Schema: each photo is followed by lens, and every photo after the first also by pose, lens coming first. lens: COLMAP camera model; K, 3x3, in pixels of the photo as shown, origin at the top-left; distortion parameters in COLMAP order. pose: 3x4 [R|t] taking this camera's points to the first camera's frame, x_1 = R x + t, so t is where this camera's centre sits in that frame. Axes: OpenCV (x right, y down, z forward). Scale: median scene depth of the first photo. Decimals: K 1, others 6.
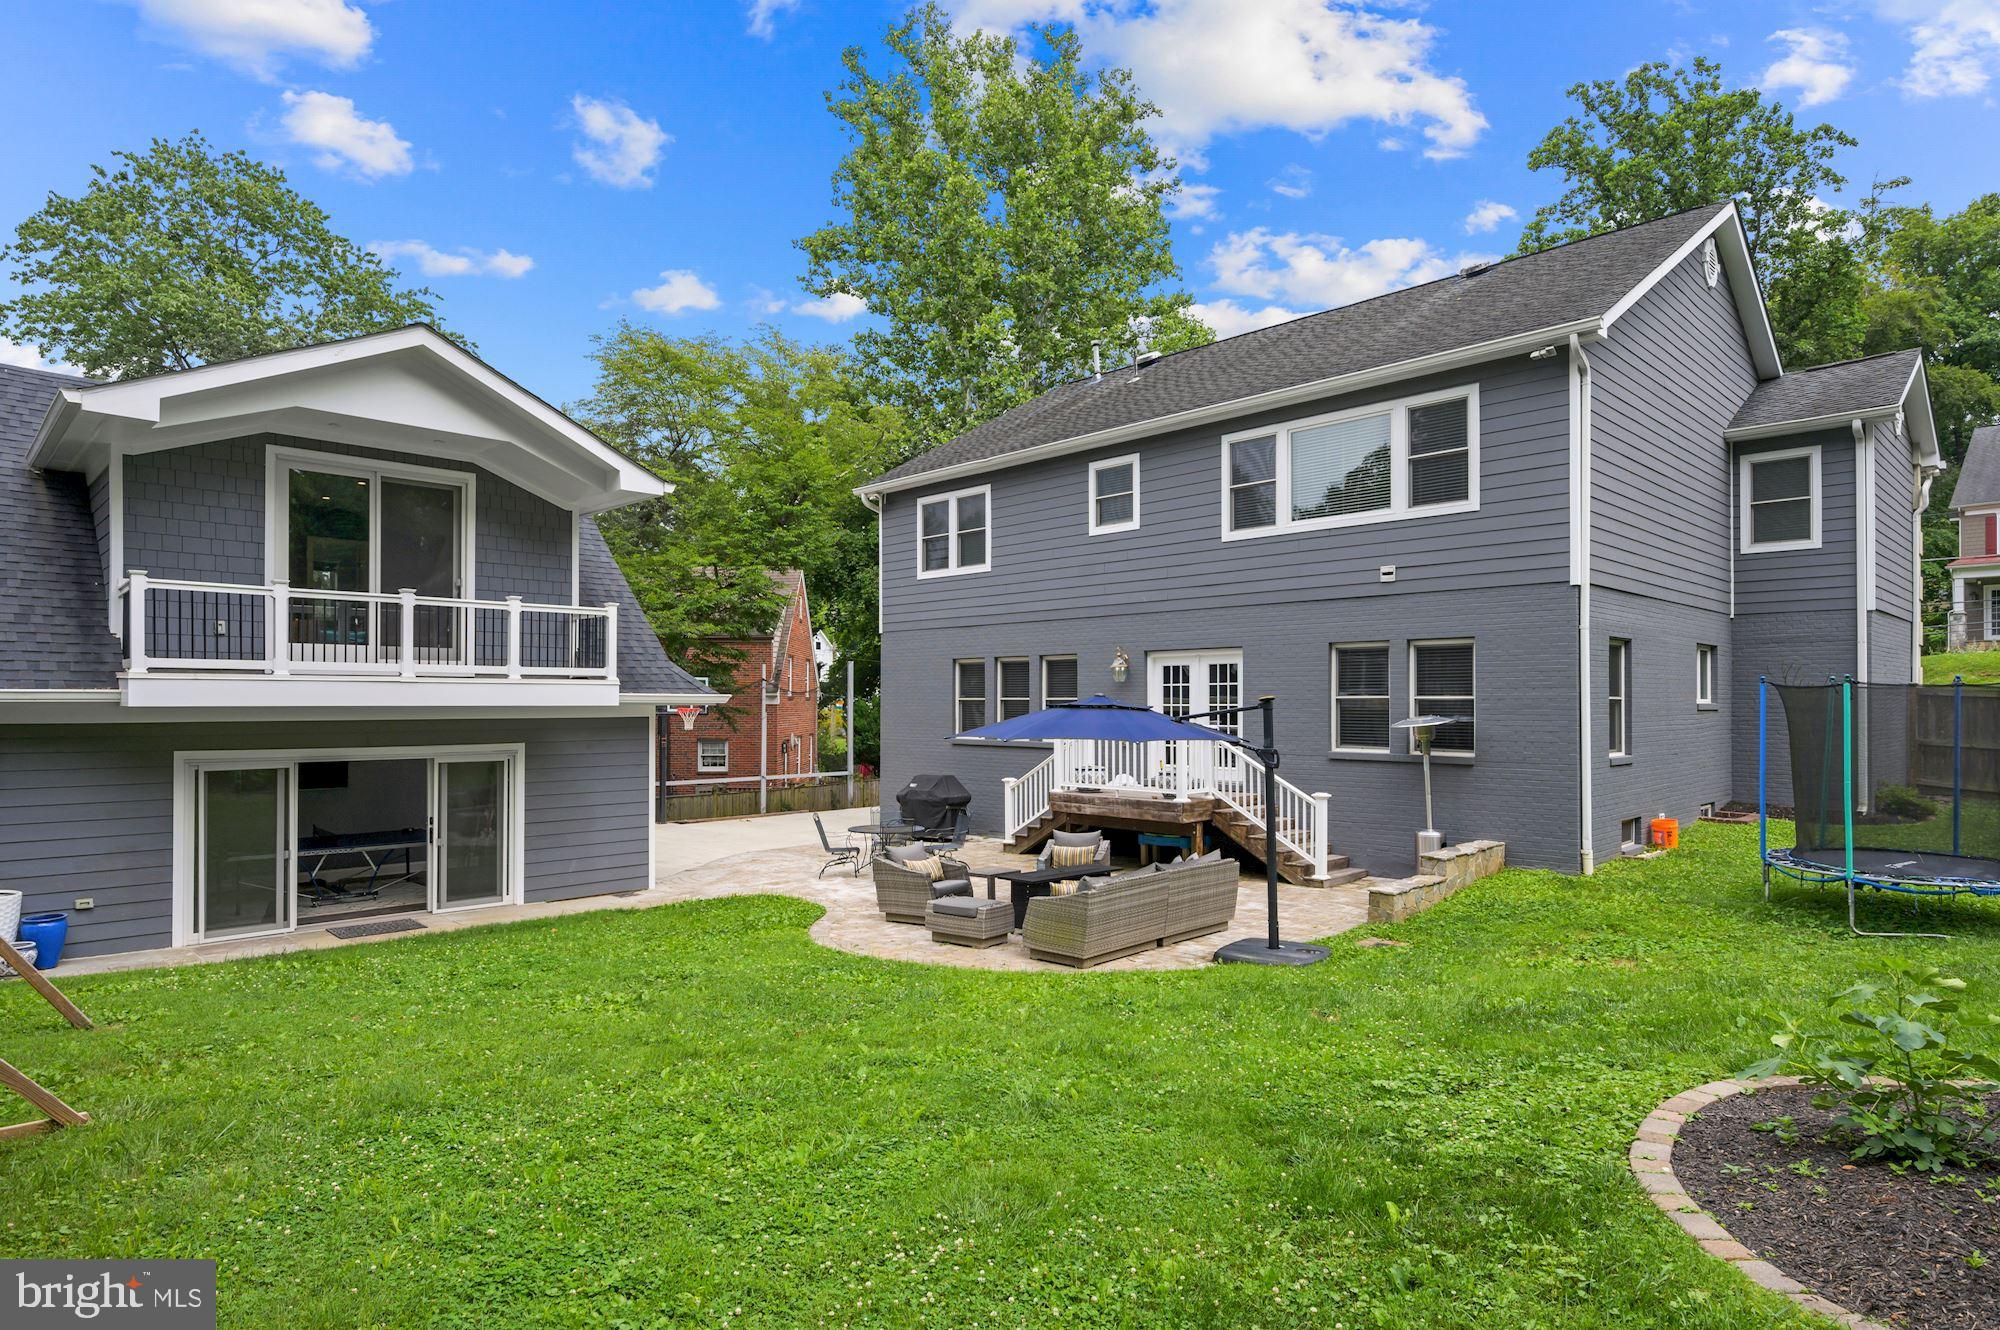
lens RADIAL K [[1113.1, 0, 995.6], [0, 1113.1, 699.1], [0, 0, 1]] dist [-0.001500, -0.000276]
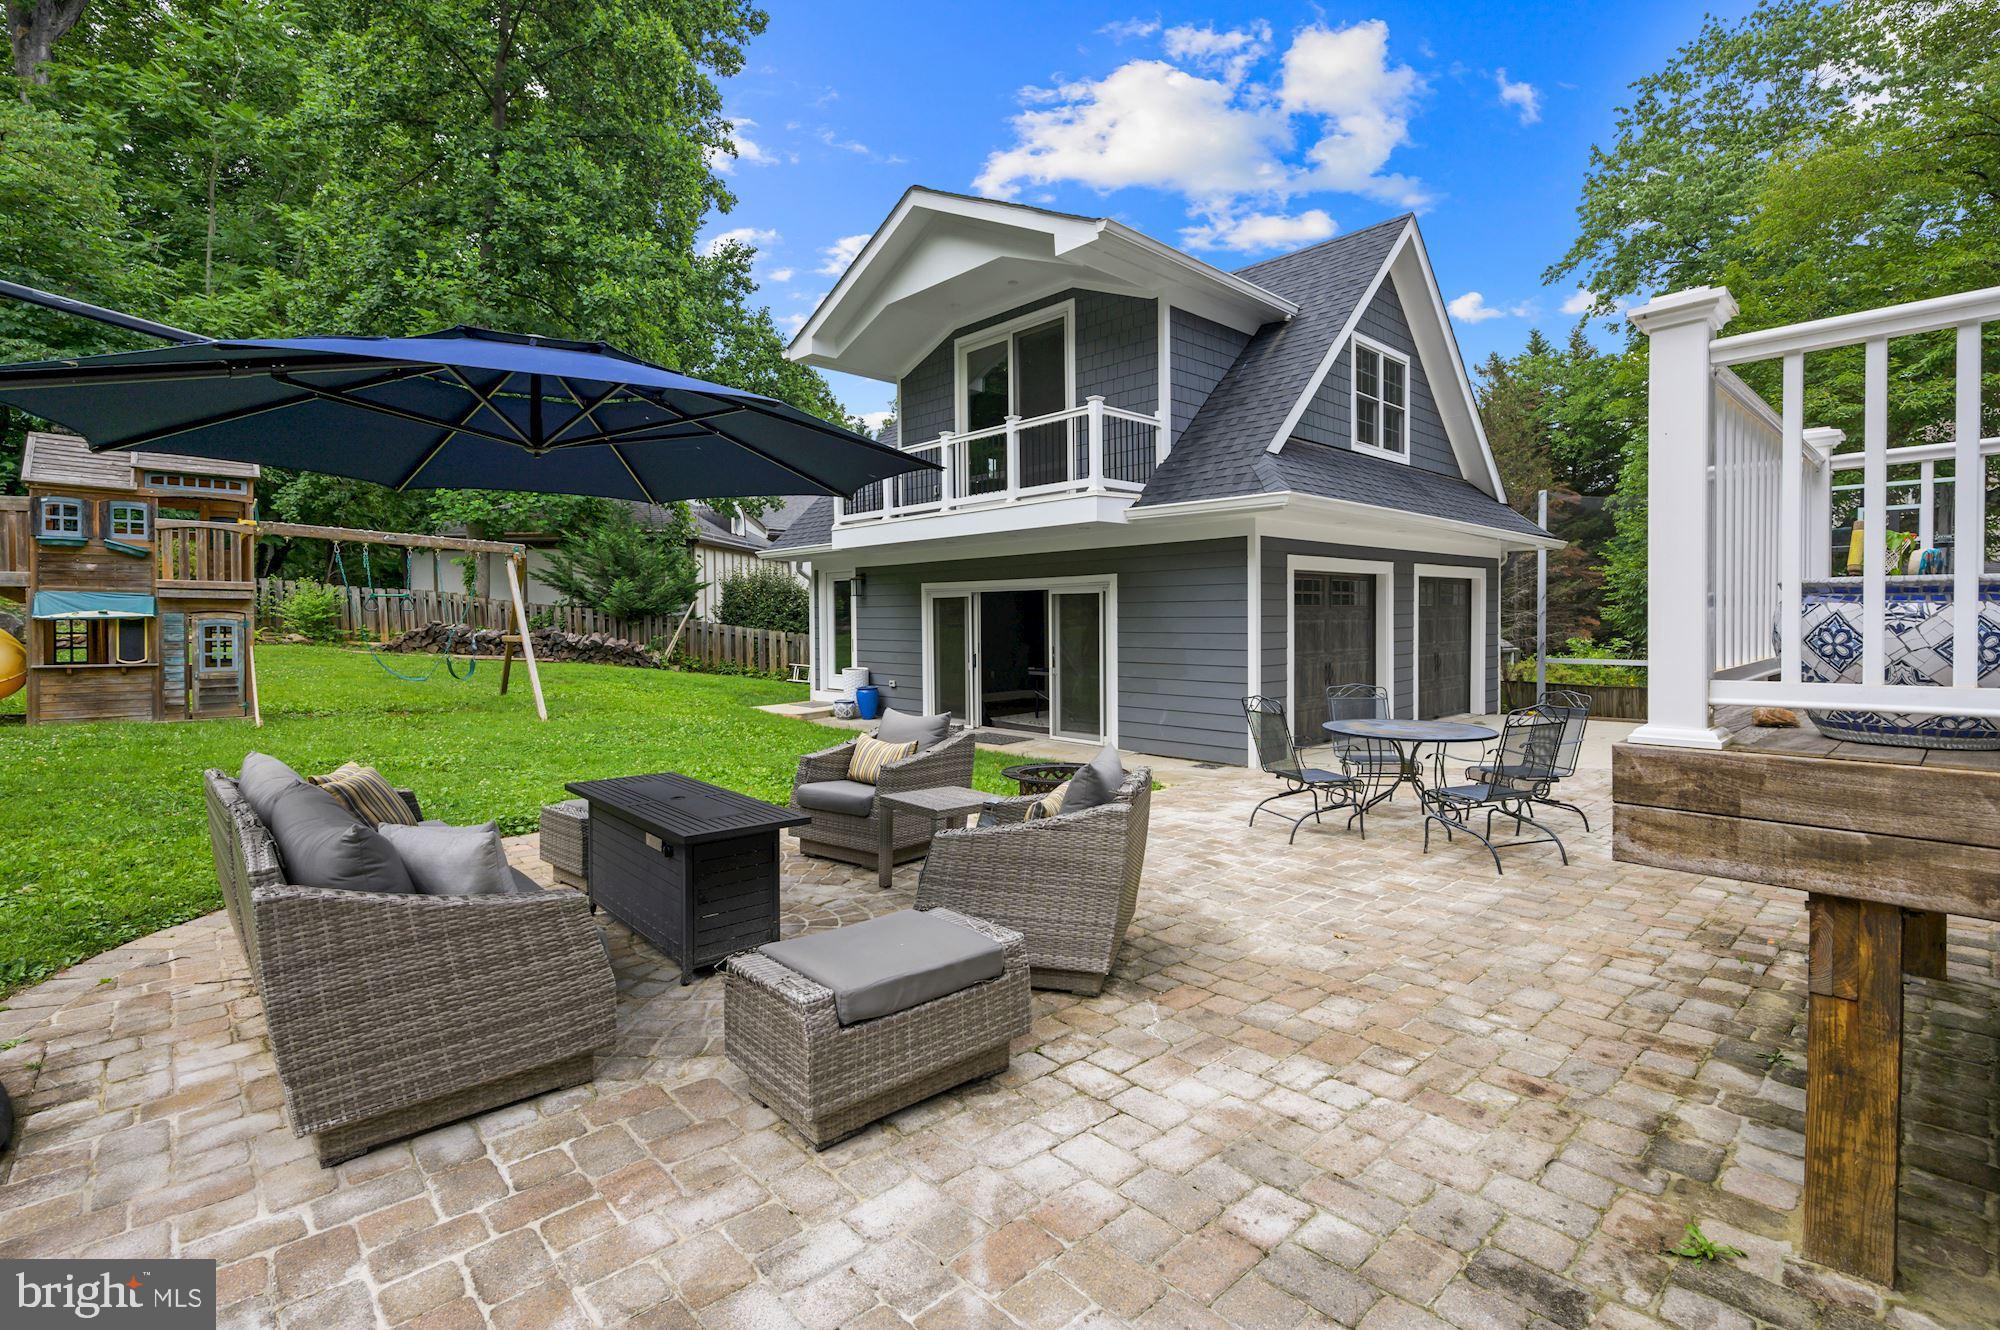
lens RADIAL K [[894.0, 0, 990.8], [0, 894.0, 631.7], [0, 0, 1]] dist [-0.001550, -0.000166]
pose [[-0.020834, 0.018926, -0.999604, 0.329154], [0.012894, 0.999743, 0.018660, 0.075822], [0.999700, -0.012501, -0.021073, 0.958034]]
